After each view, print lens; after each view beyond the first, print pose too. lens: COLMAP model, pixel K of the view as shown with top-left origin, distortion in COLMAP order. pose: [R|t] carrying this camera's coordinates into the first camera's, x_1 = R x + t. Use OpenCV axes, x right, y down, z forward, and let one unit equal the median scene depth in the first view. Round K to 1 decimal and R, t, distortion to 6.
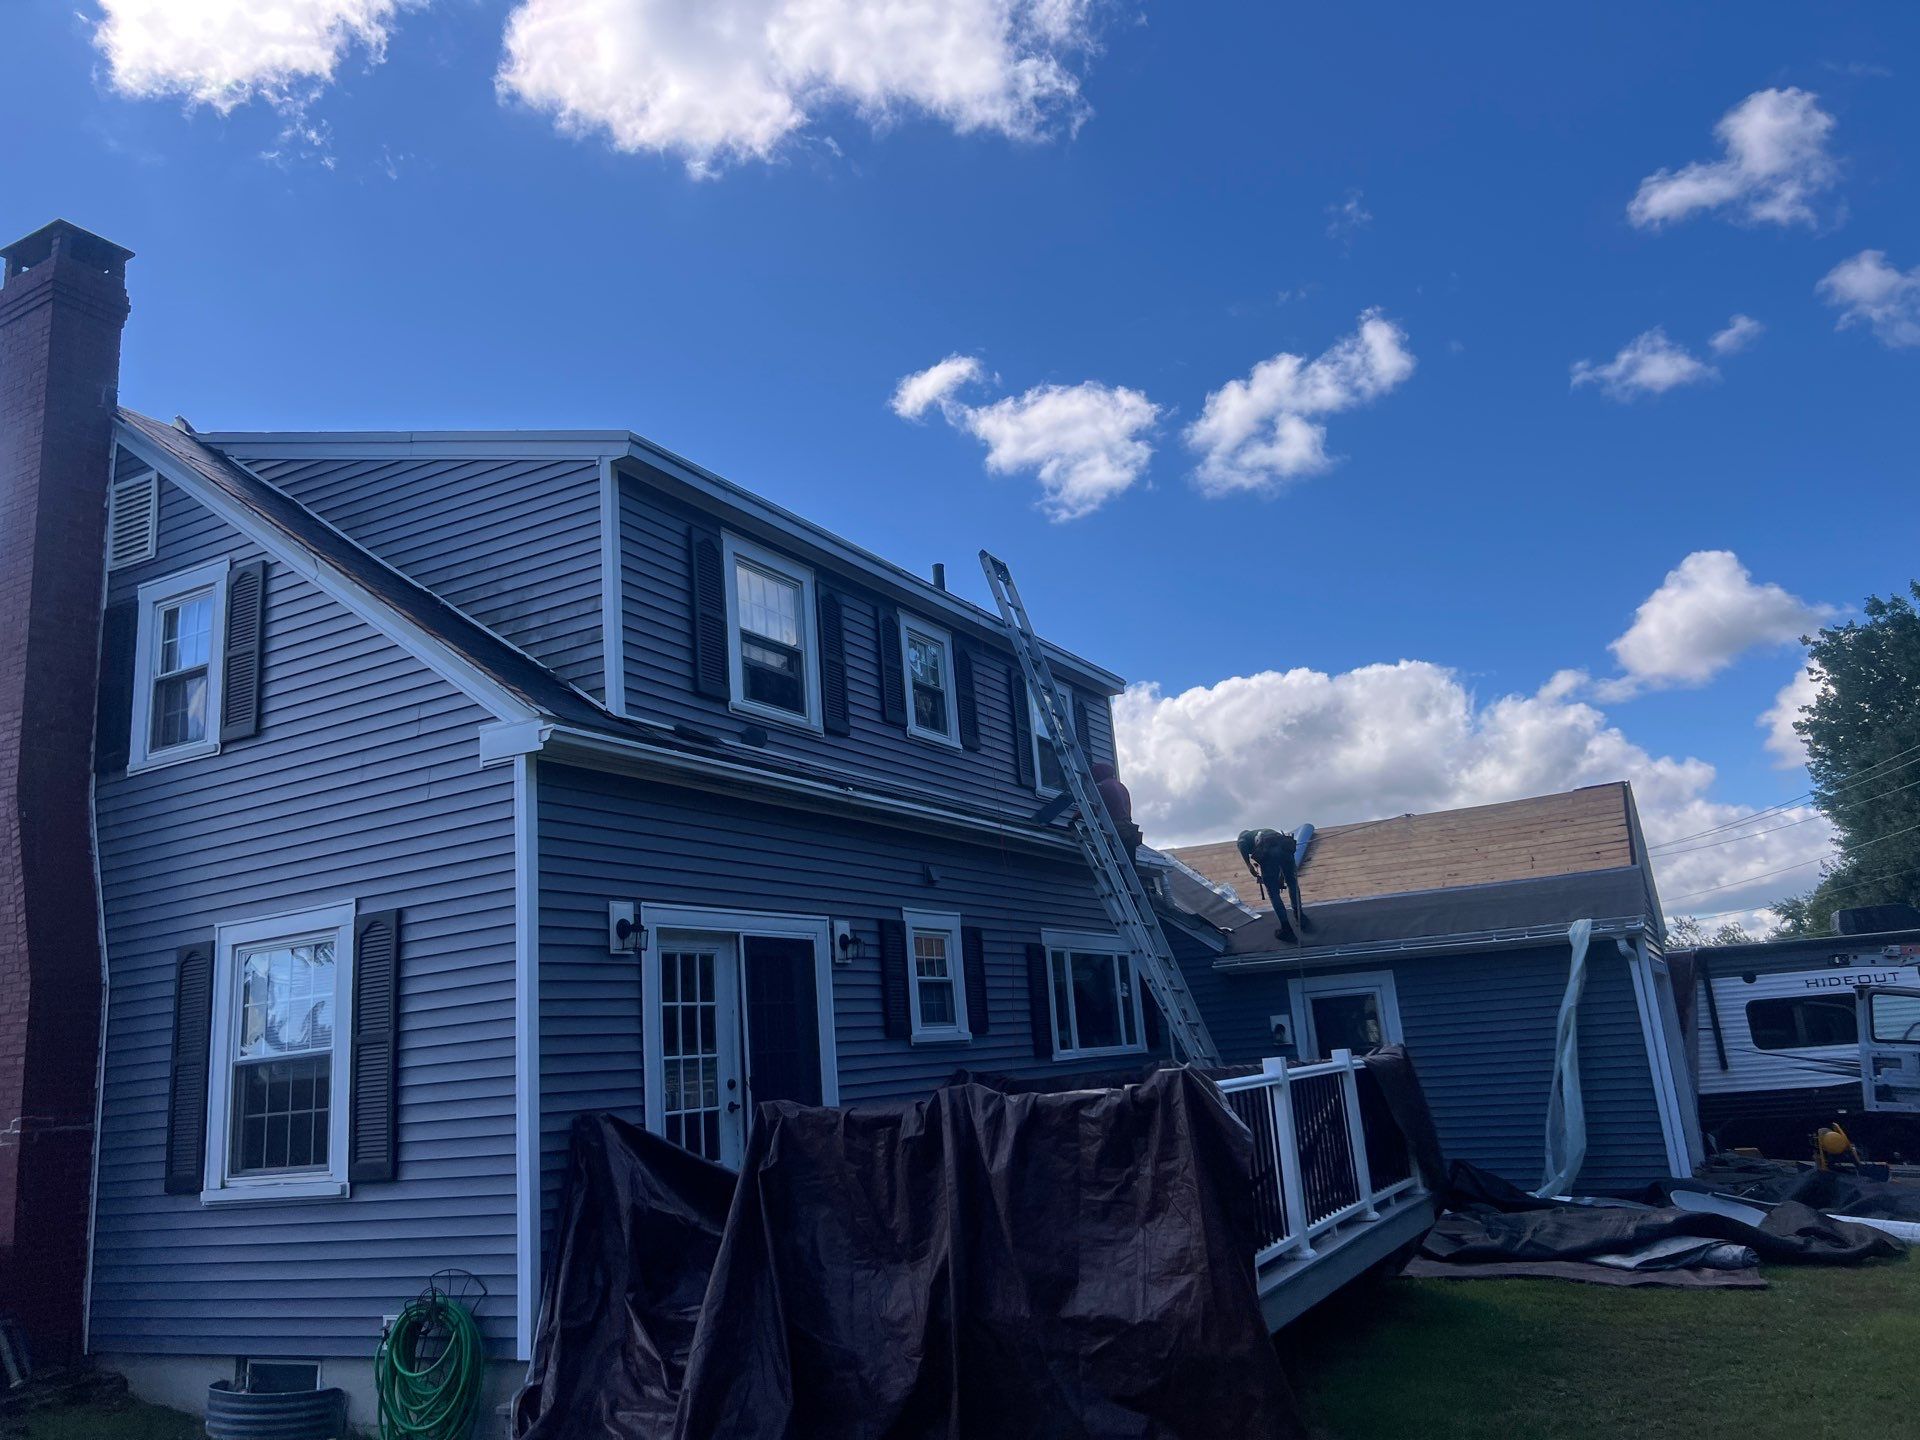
lens RADIAL K [[1443.5, 0, 964.3], [0, 1443.5, 715.6], [0, 0, 1]] dist [0.062050, -0.073557]
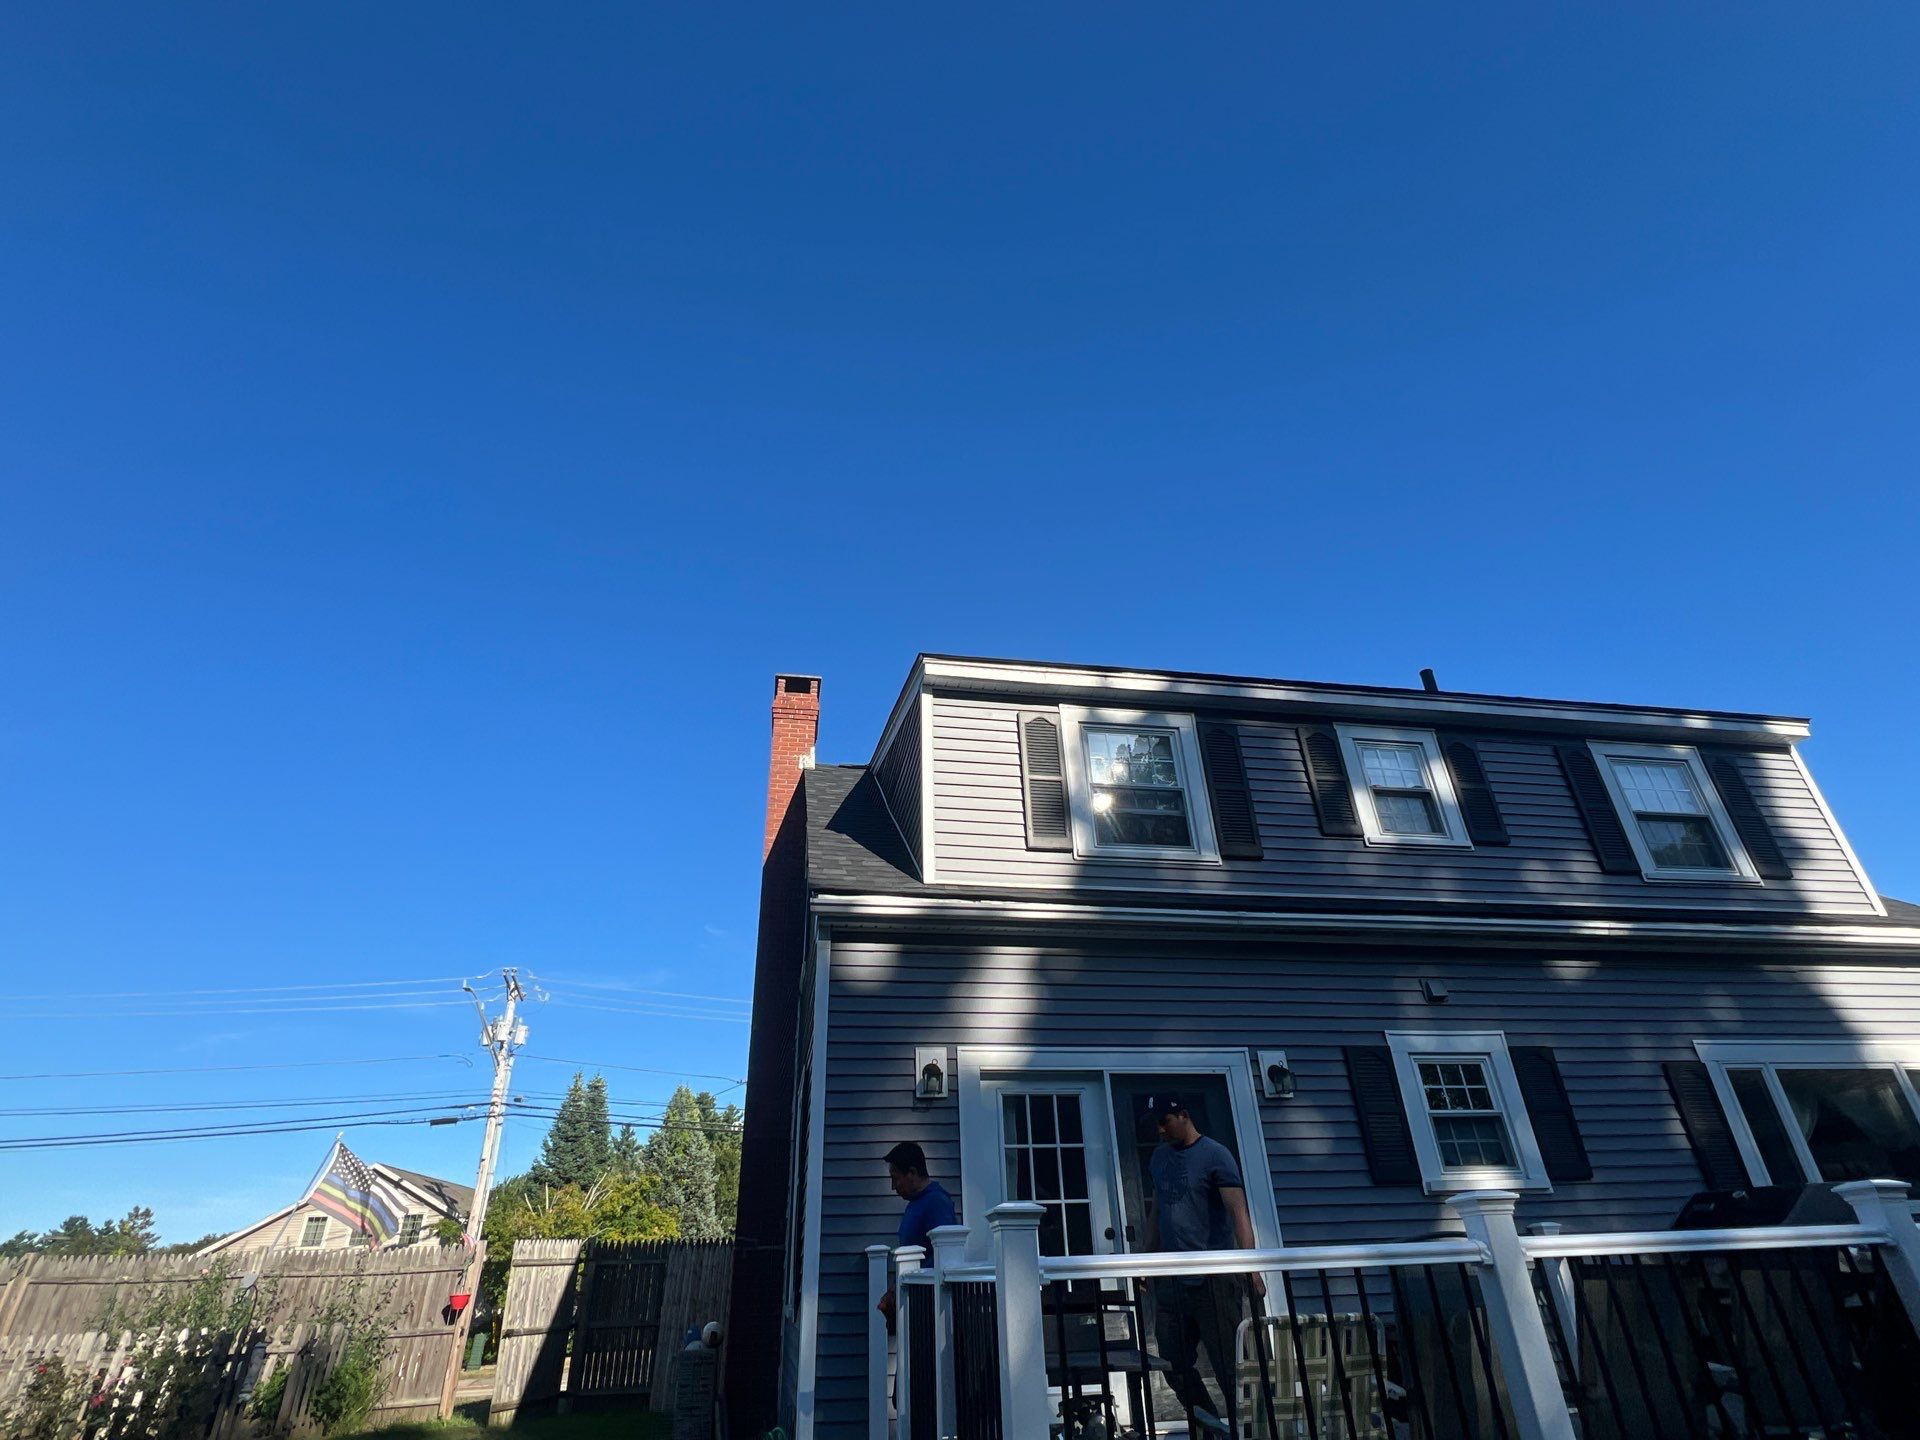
lens RADIAL K [[884.3, 0, 954.2], [0, 884.3, 788.9], [0, 0, 1]] dist [0.000325, 0.000256]
pose [[0.611298, -0.298787, -0.732831, 0.232984], [0.162203, 0.953637, -0.253510, 0.082750], [0.774600, 0.036103, 0.631420, 0.426043]]
